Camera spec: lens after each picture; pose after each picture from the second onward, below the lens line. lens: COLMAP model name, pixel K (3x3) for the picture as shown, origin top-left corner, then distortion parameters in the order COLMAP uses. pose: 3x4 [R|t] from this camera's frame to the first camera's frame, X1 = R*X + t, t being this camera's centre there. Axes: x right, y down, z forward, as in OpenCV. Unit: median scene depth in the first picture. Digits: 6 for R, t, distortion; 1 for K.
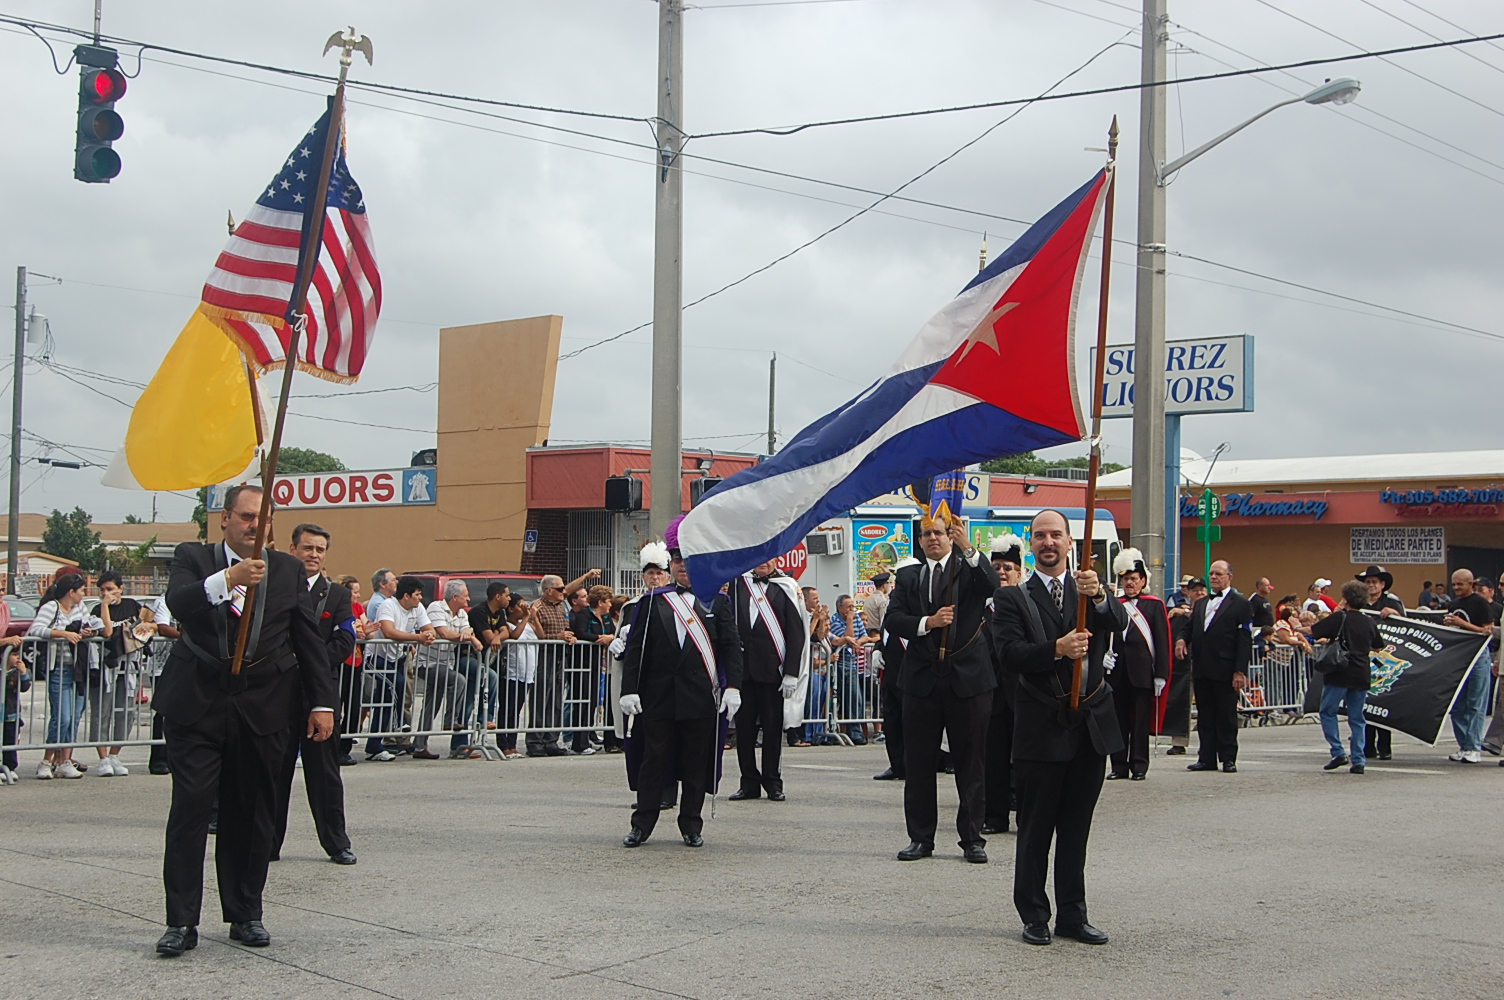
lens RADIAL K [[2099.5, 0, 743.6], [0, 2099.5, 499.7], [0, 0, 1]] dist [-0.068254, 0.000000]
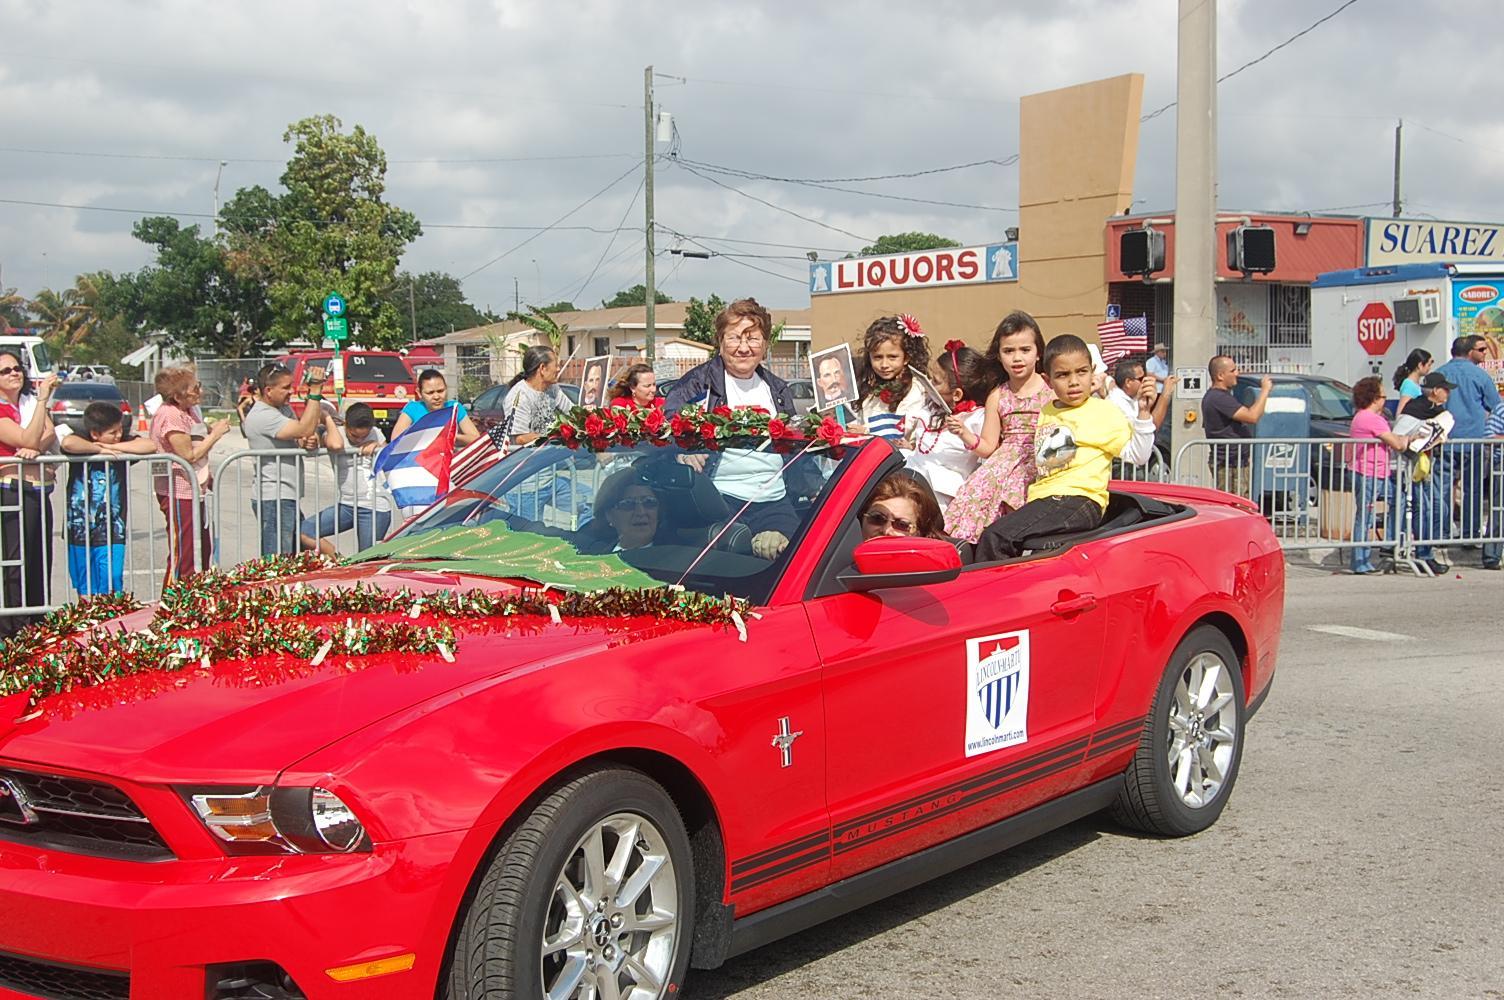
lens RADIAL K [[1824.5, 0, 768.1], [0, 1824.5, 506.4], [0, 0, 1]] dist [-0.052629, 0.000000]
pose [[0.946142, 0.011209, -0.323557, 0.023963], [0.027936, 0.992846, 0.116087, 0.006610], [0.322544, -0.118874, 0.939061, 0.206296]]
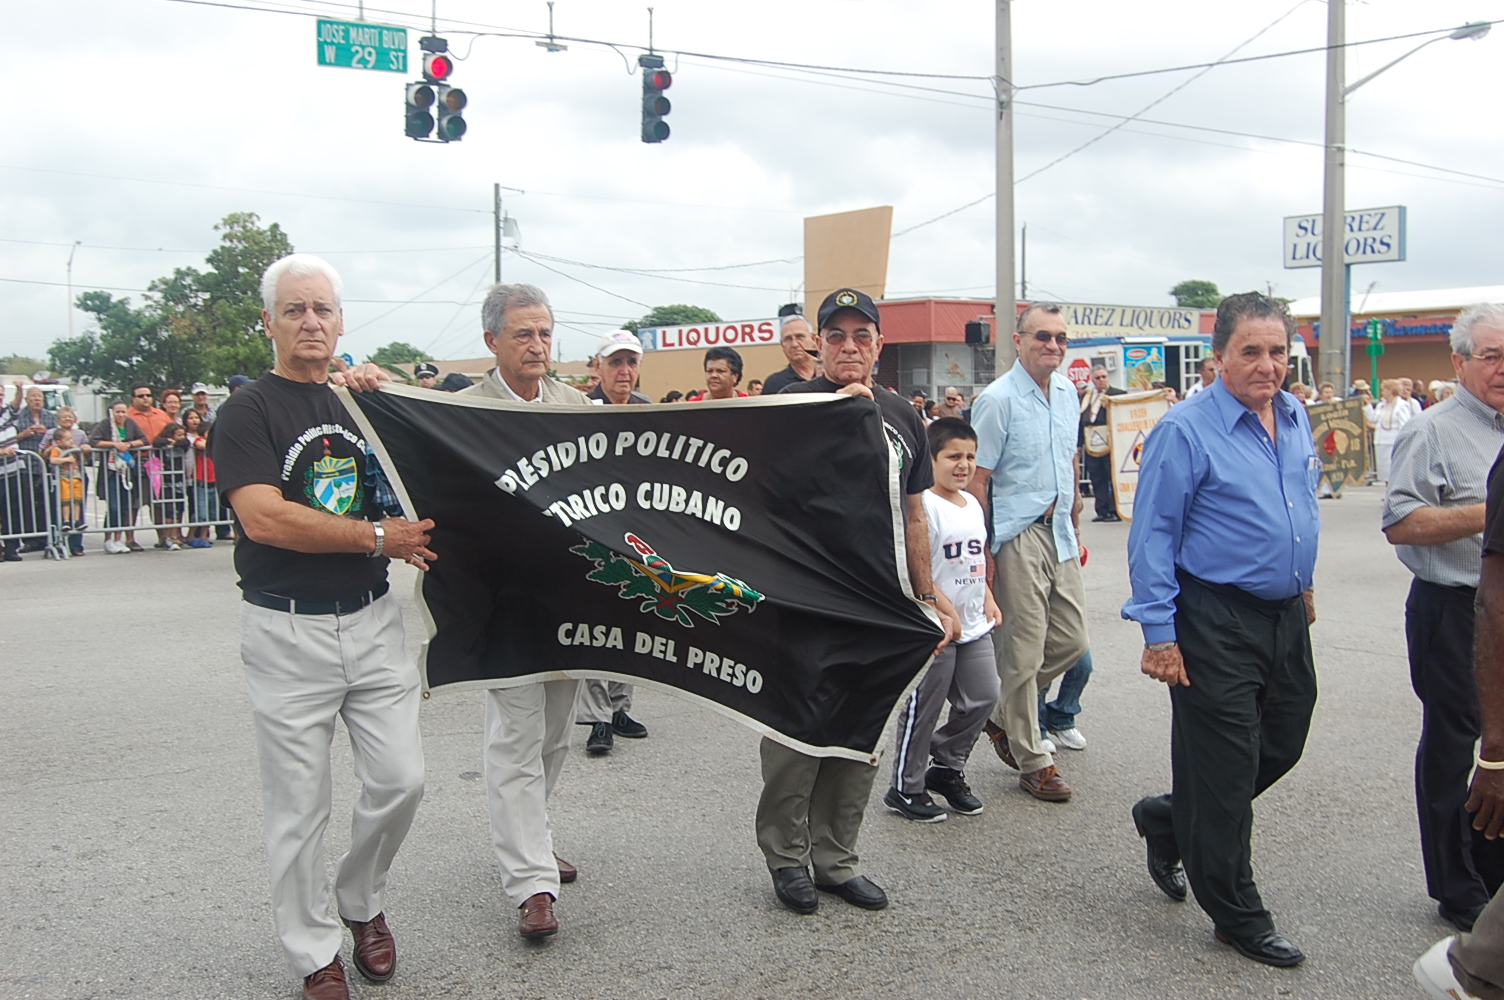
lens RADIAL K [[1585.6, 0, 749.4], [0, 1585.6, 506.3], [0, 0, 1]] dist [-0.055644, 0.000000]
pose [[0.989447, -0.013256, -0.144284, -0.039278], [0.028667, 0.994032, 0.105256, -0.002073], [0.142028, -0.108282, 0.983922, -0.105108]]
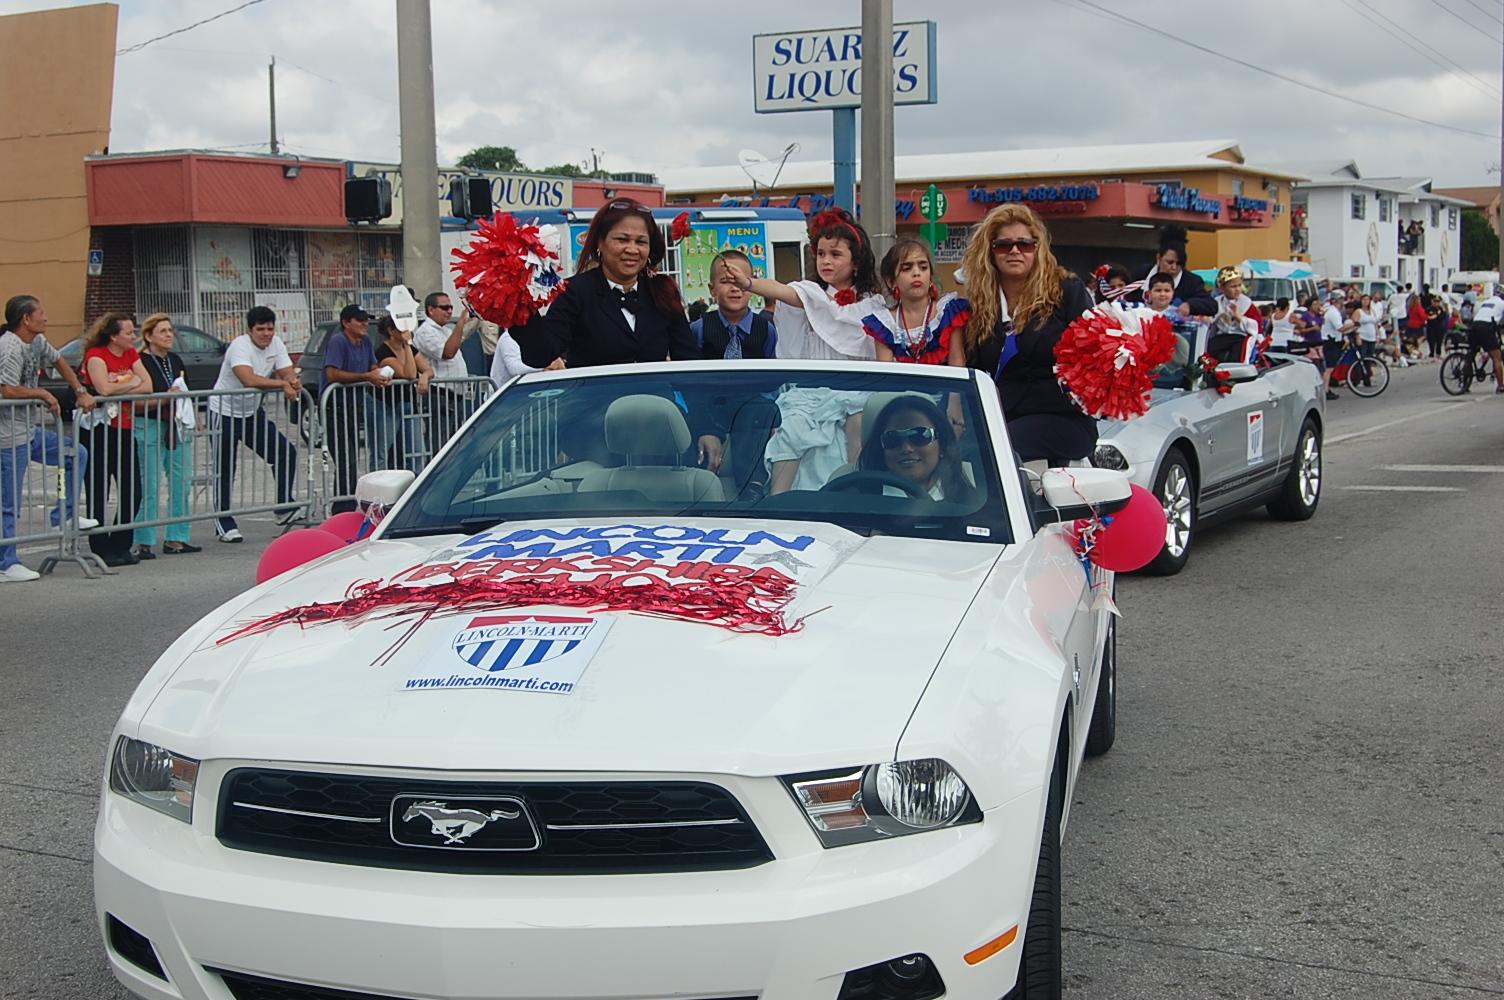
lens RADIAL K [[2019.6, 0, 759.7], [0, 2019.6, 505.8], [0, 0, 1]] dist [-0.046850, 0.000000]
pose [[0.958332, -0.059791, 0.279328, -0.095809], [0.018842, 0.988950, 0.147045, 0.002352], [-0.285033, -0.135655, 0.948870, 0.123332]]
